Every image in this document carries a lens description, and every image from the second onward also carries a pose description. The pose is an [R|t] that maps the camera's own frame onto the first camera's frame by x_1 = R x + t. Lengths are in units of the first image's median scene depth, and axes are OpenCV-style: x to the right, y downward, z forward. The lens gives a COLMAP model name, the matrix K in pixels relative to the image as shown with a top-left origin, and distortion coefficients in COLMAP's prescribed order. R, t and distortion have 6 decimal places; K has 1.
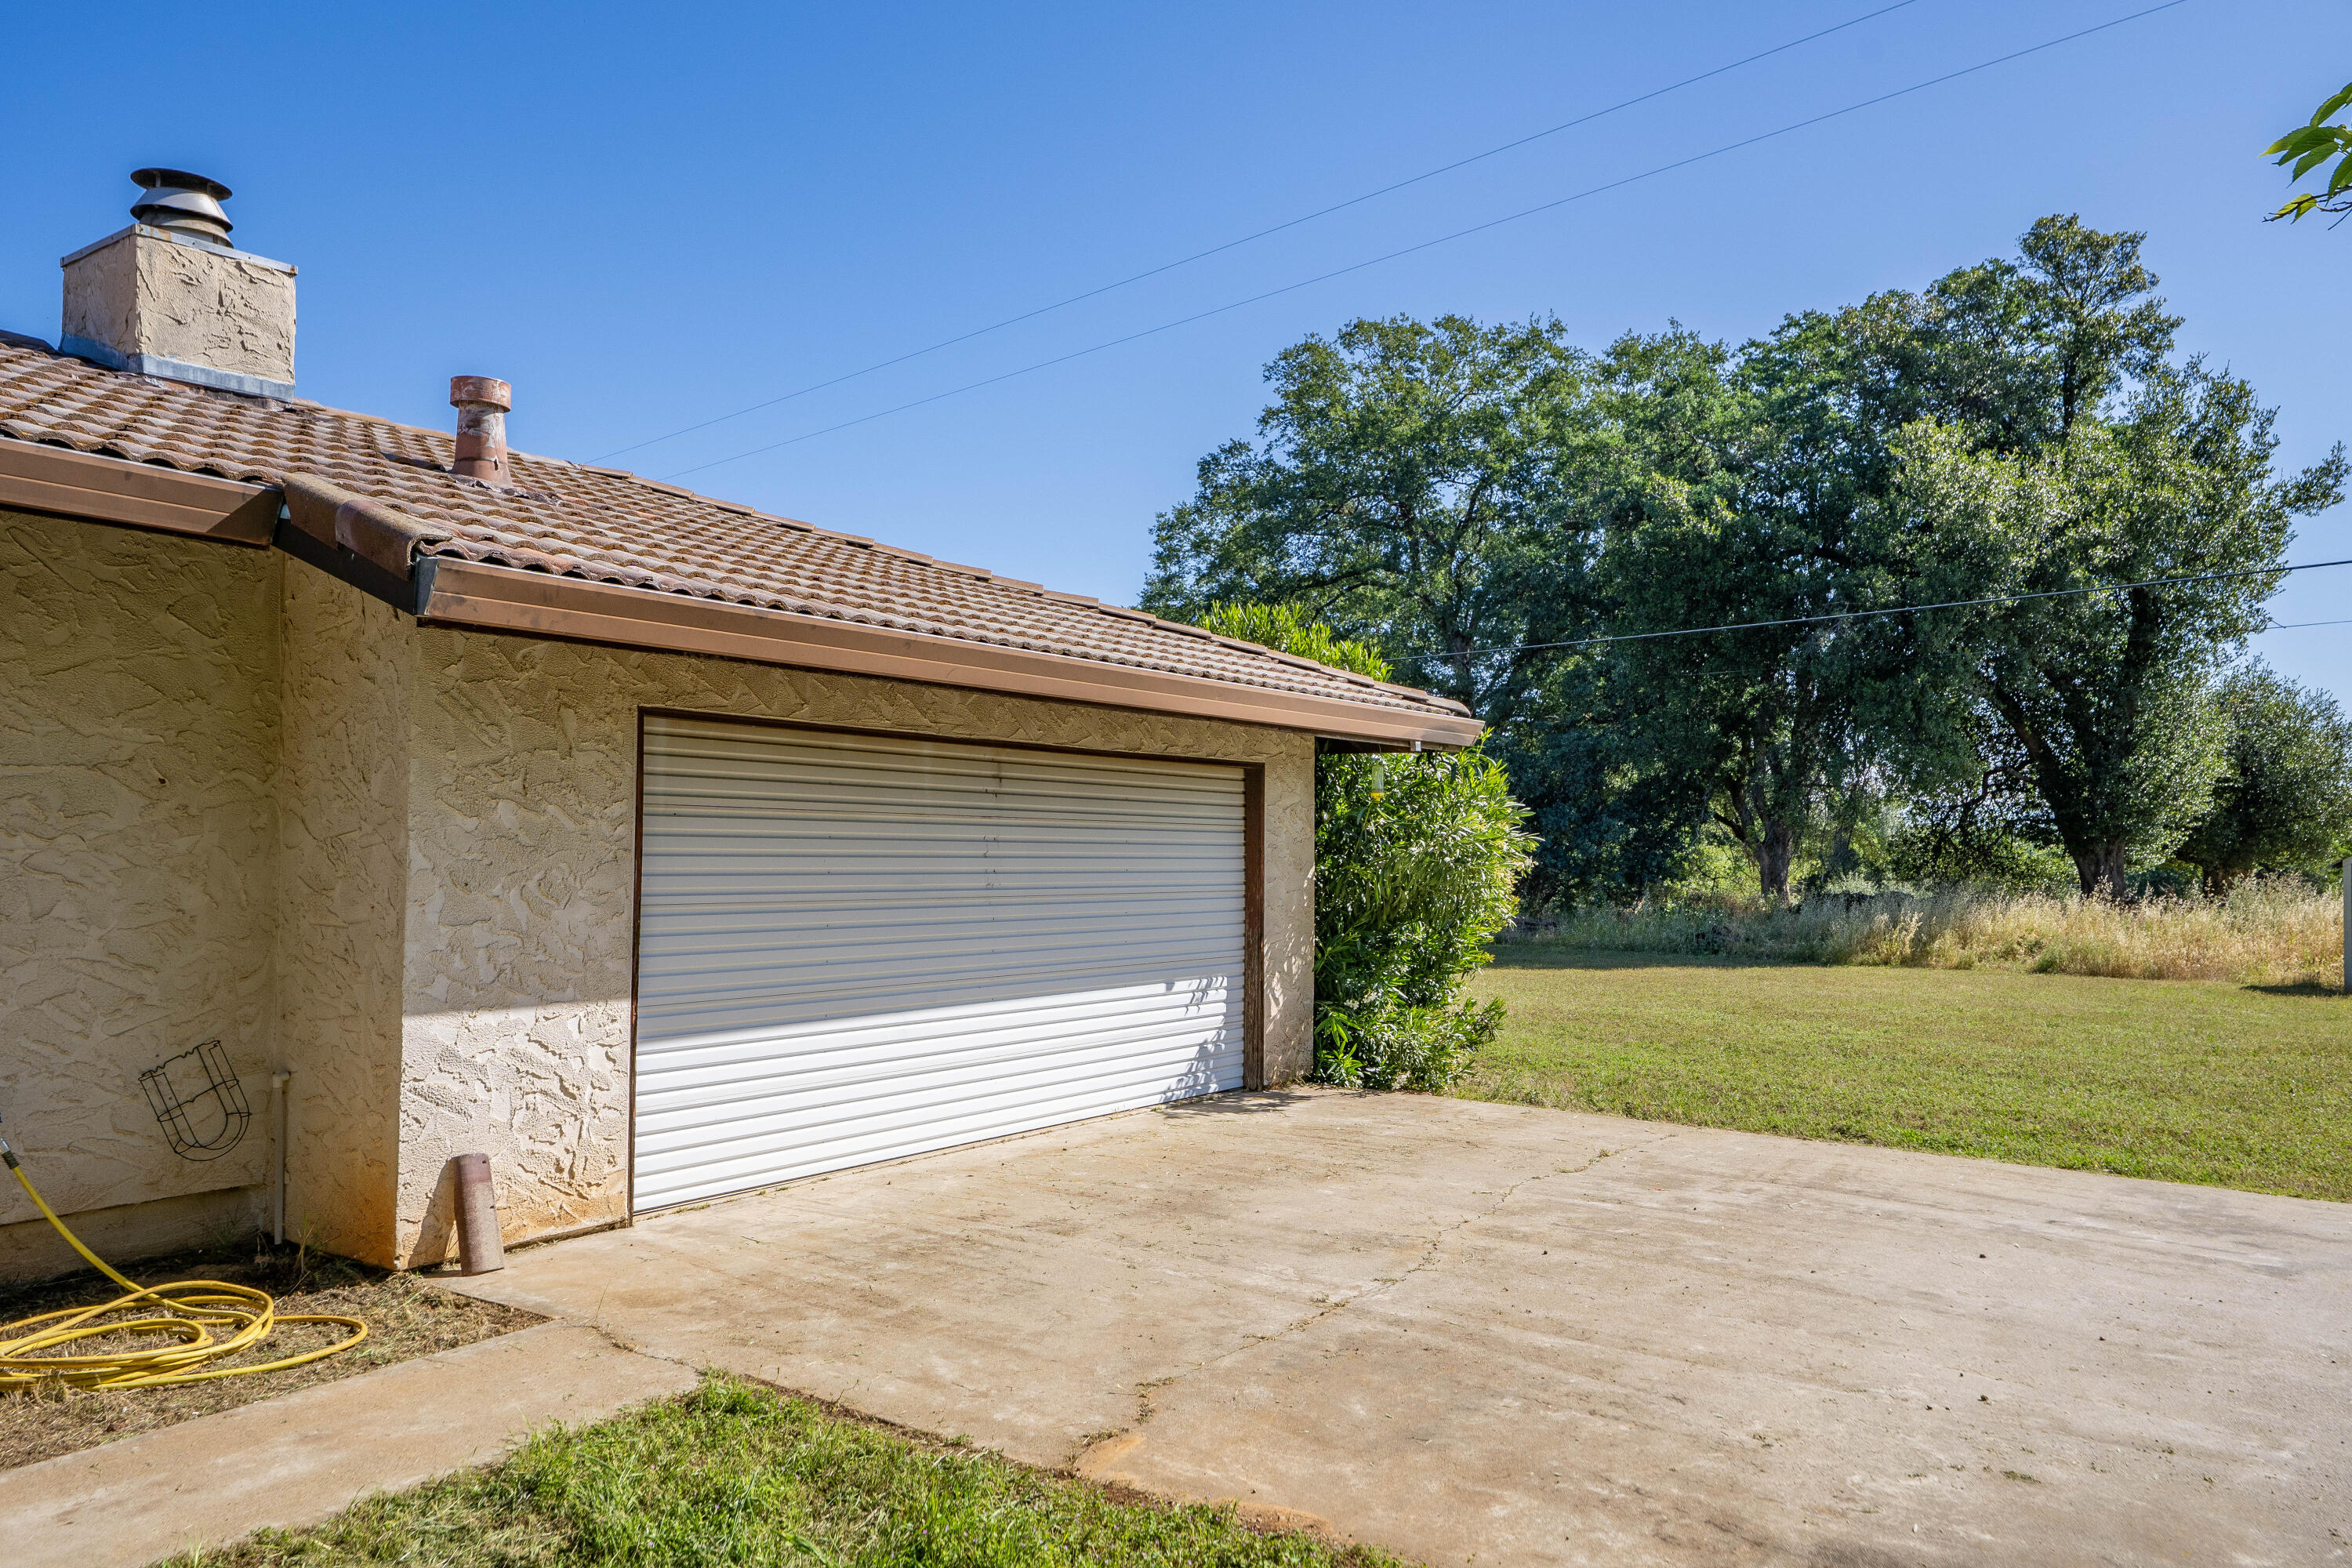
lens RADIAL K [[1660.8, 0, 1189.7], [0, 1660.8, 800.2], [0, 0, 1]] dist [0.023189, 0.001627]
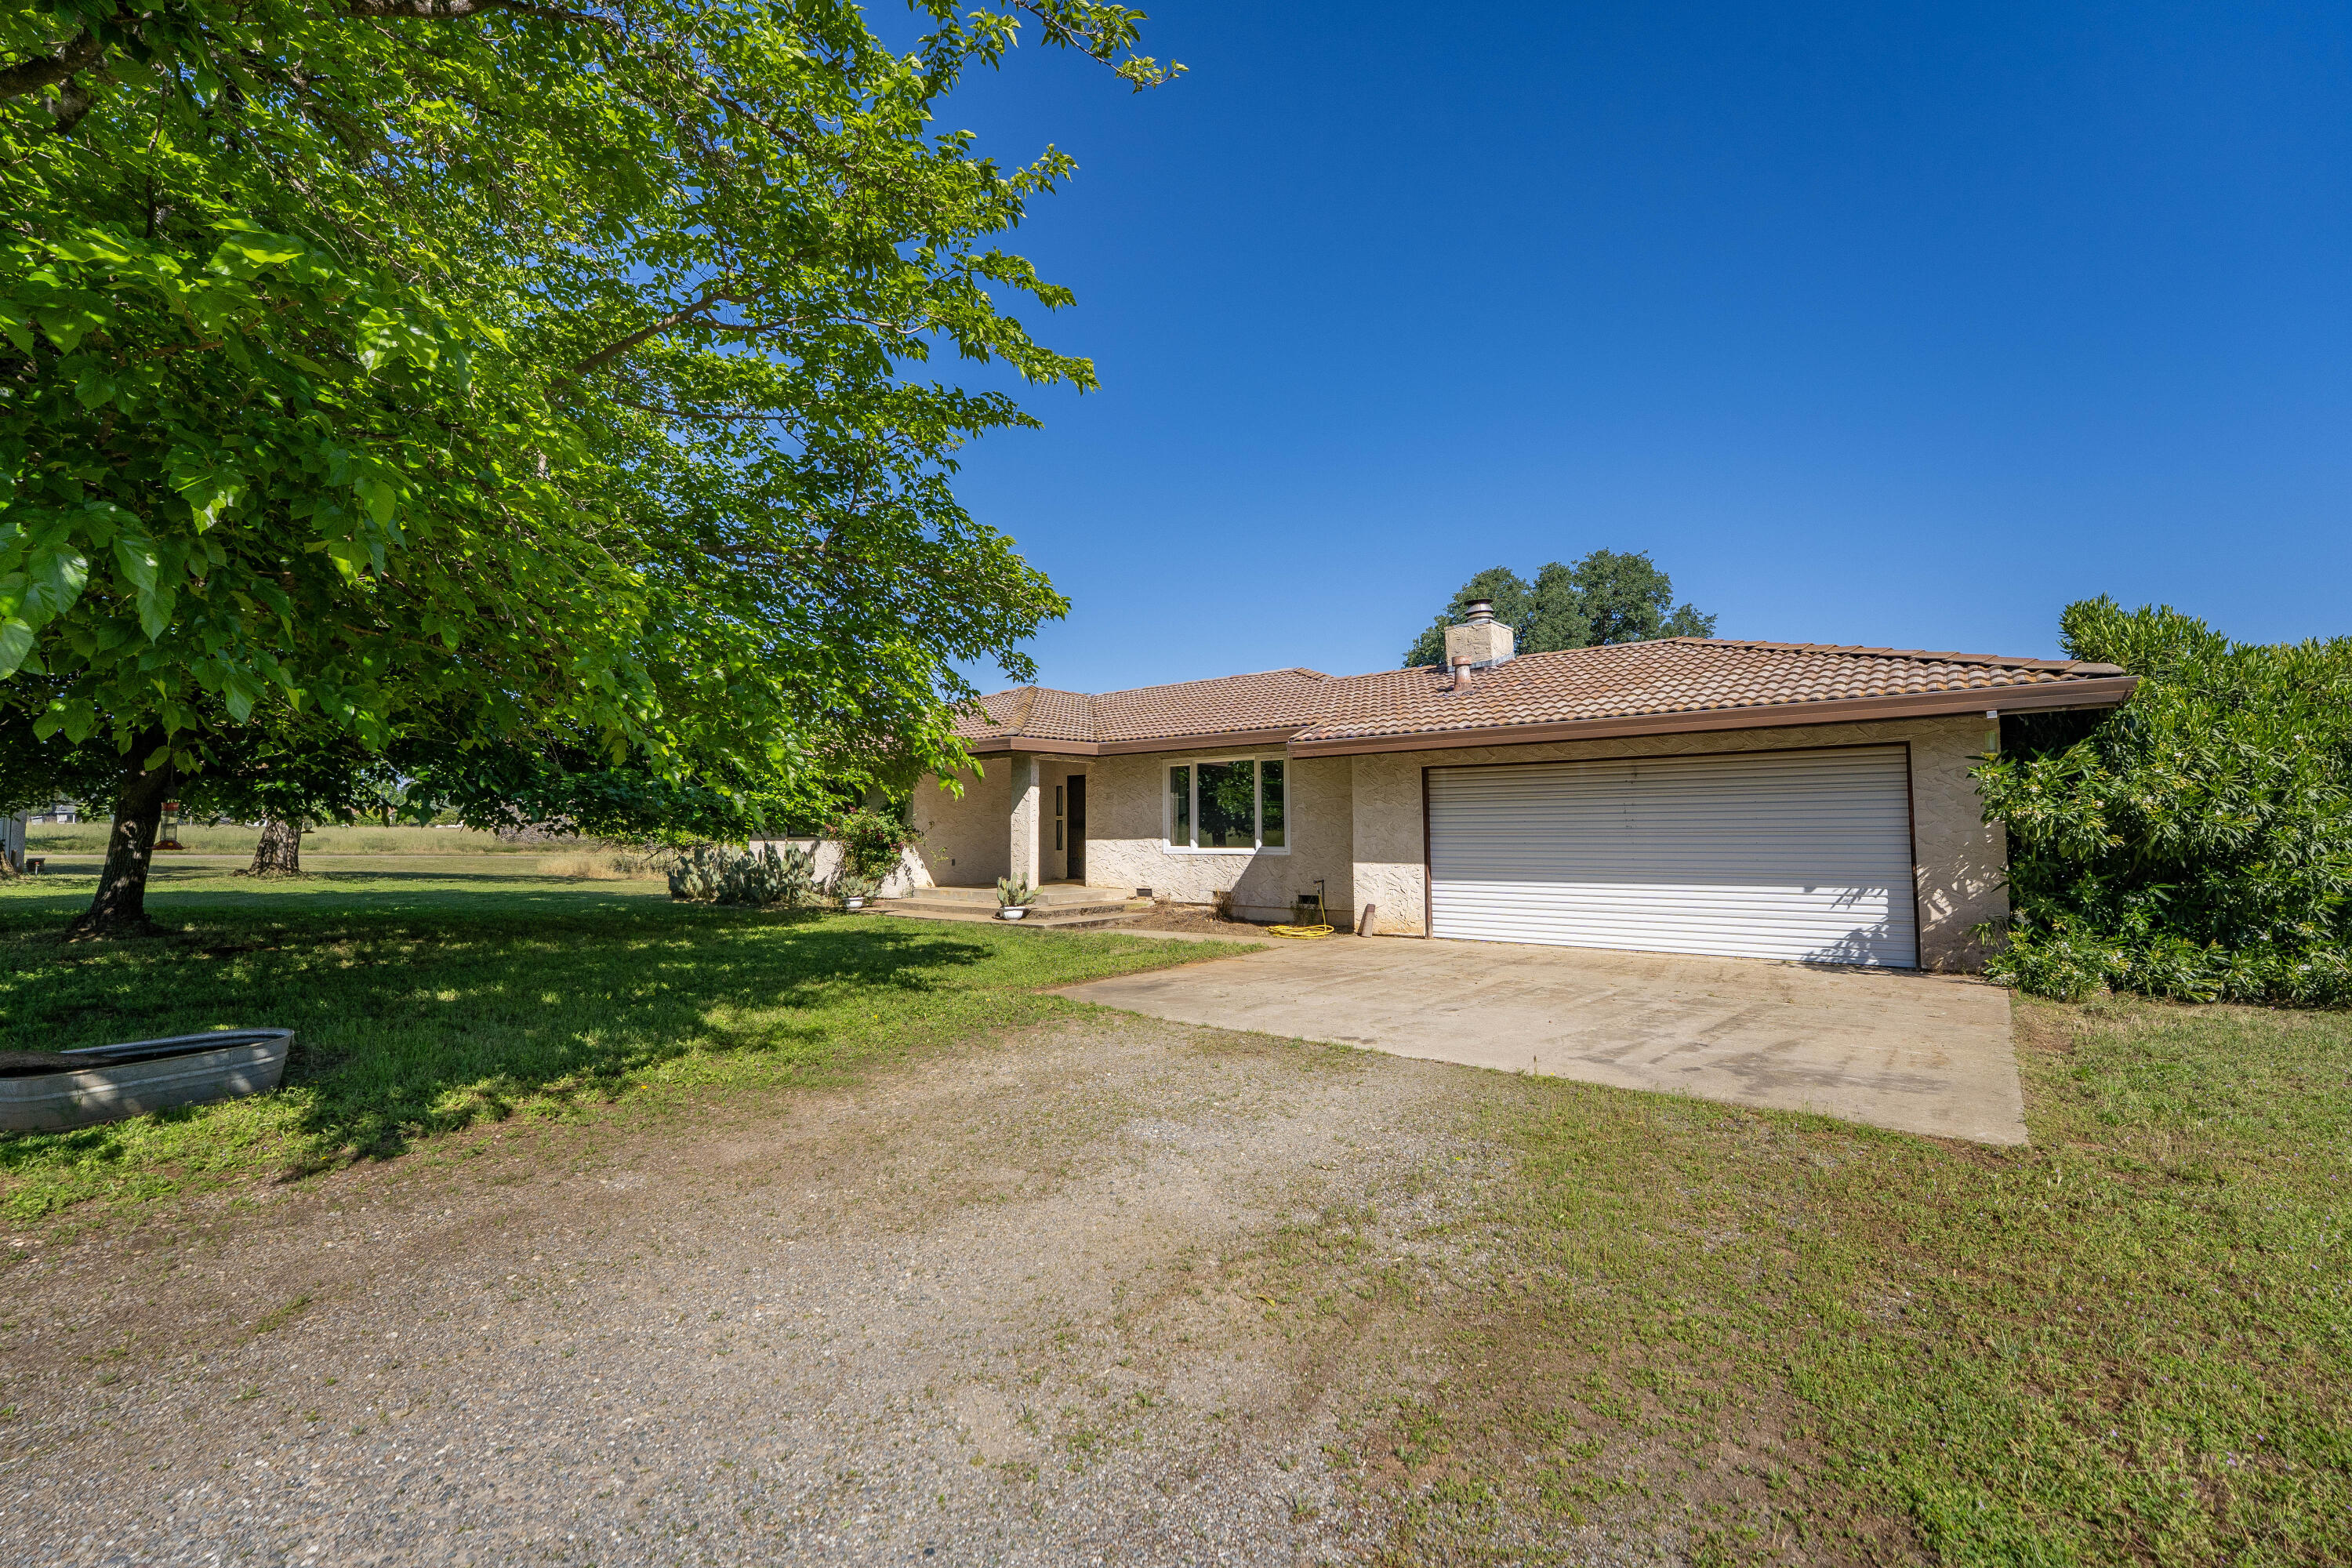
lens RADIAL K [[1041.2, 0, 1137.2], [0, 1041.2, 772.0], [0, 0, 1]] dist [-0.027074, 0.002179]
pose [[-0.122073, -0.067761, -0.990205, 1.392456], [0.036343, 0.996693, -0.072685, 0.061805], [0.991856, -0.044860, -0.119206, 0.625332]]
